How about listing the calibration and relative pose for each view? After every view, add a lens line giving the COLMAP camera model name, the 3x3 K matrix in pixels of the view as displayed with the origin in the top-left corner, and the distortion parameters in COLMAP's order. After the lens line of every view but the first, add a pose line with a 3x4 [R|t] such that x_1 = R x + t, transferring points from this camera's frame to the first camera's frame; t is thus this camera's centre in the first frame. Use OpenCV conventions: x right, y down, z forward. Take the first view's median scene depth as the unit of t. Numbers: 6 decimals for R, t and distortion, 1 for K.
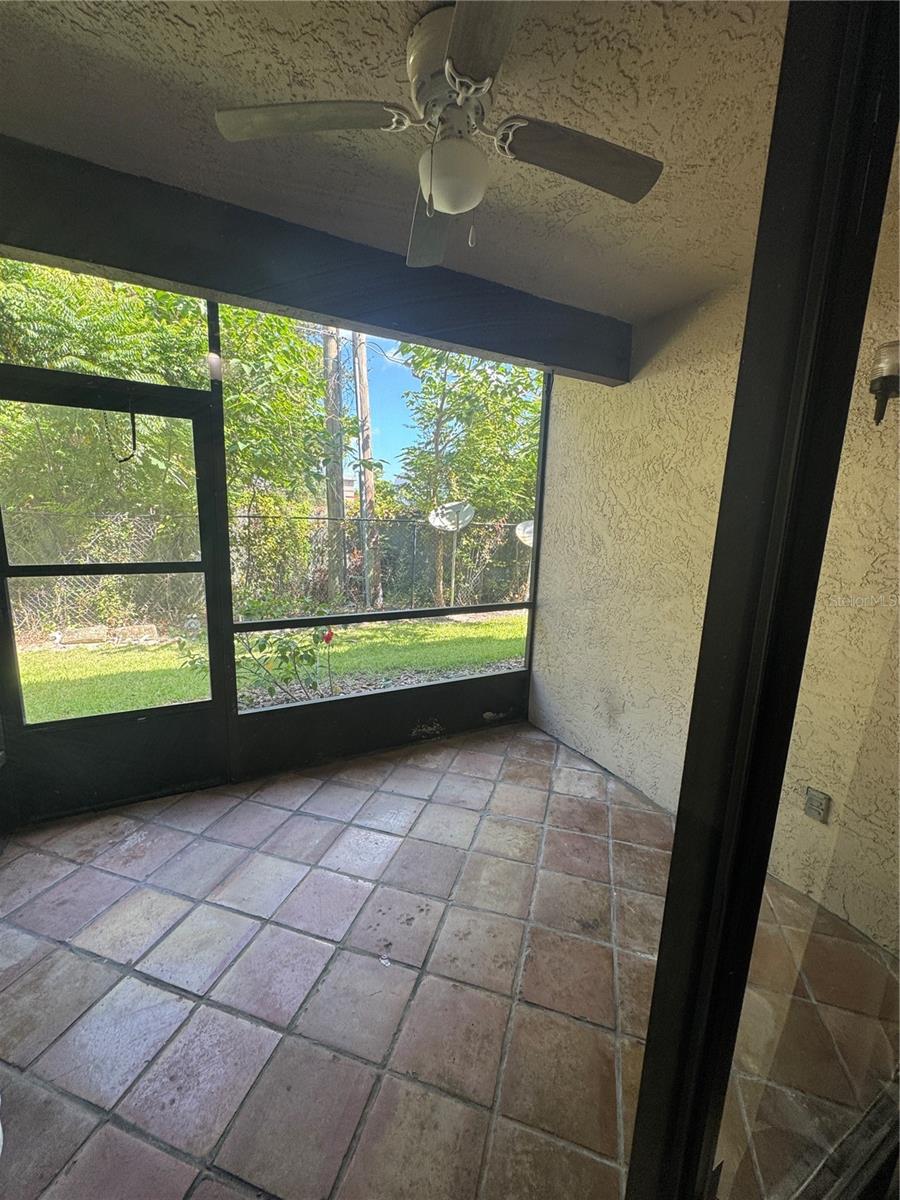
lens RADIAL K [[478.1, 0, 450.5], [0, 478.1, 601.1], [0, 0, 1]] dist [-0.003041, -0.000022]
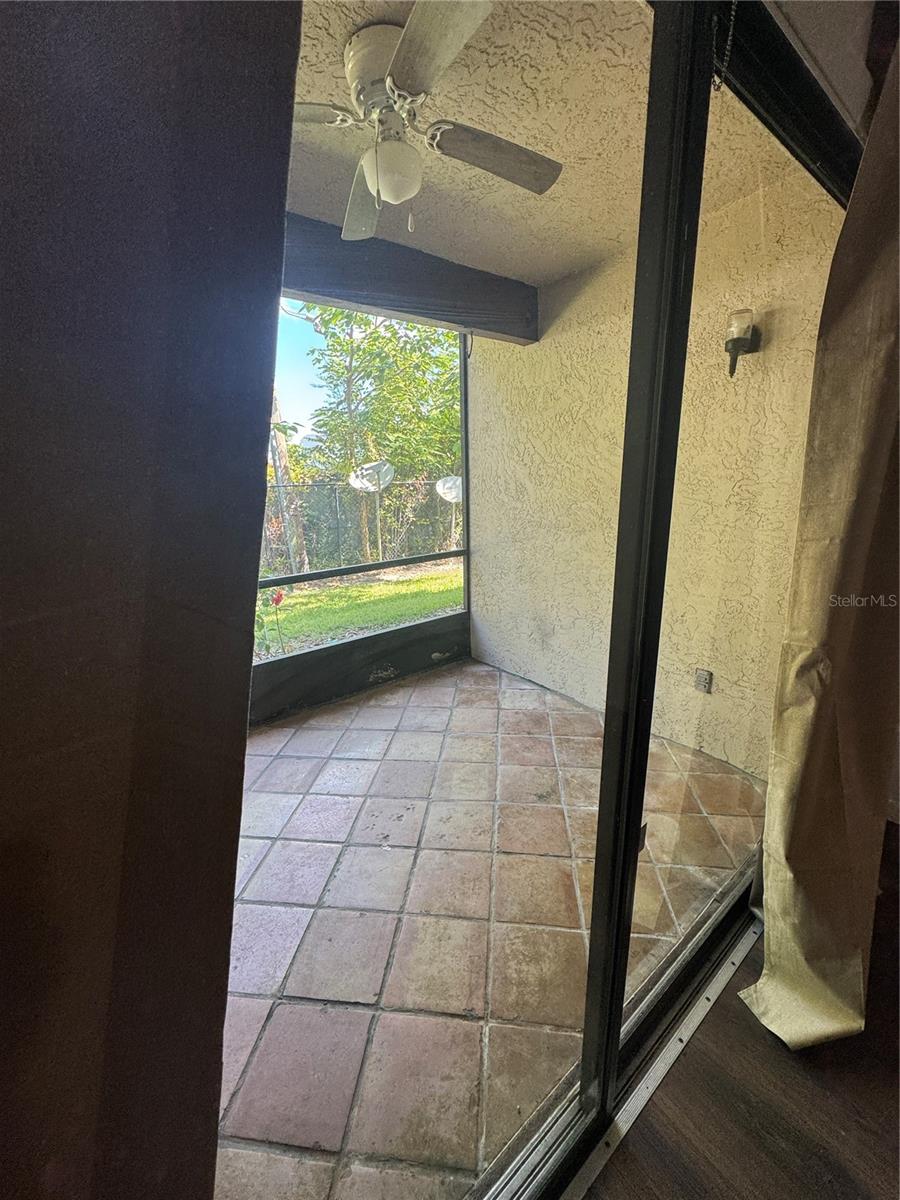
lens RADIAL K [[478.1, 0, 451.7], [0, 478.1, 601.1], [0, 0, 1]] dist [-0.003041, -0.000022]
pose [[0.981898, -0.102267, 0.159428, -0.083186], [0.089202, 0.992200, 0.087077, 0.036690], [-0.167089, -0.071279, 0.983362, -0.139005]]
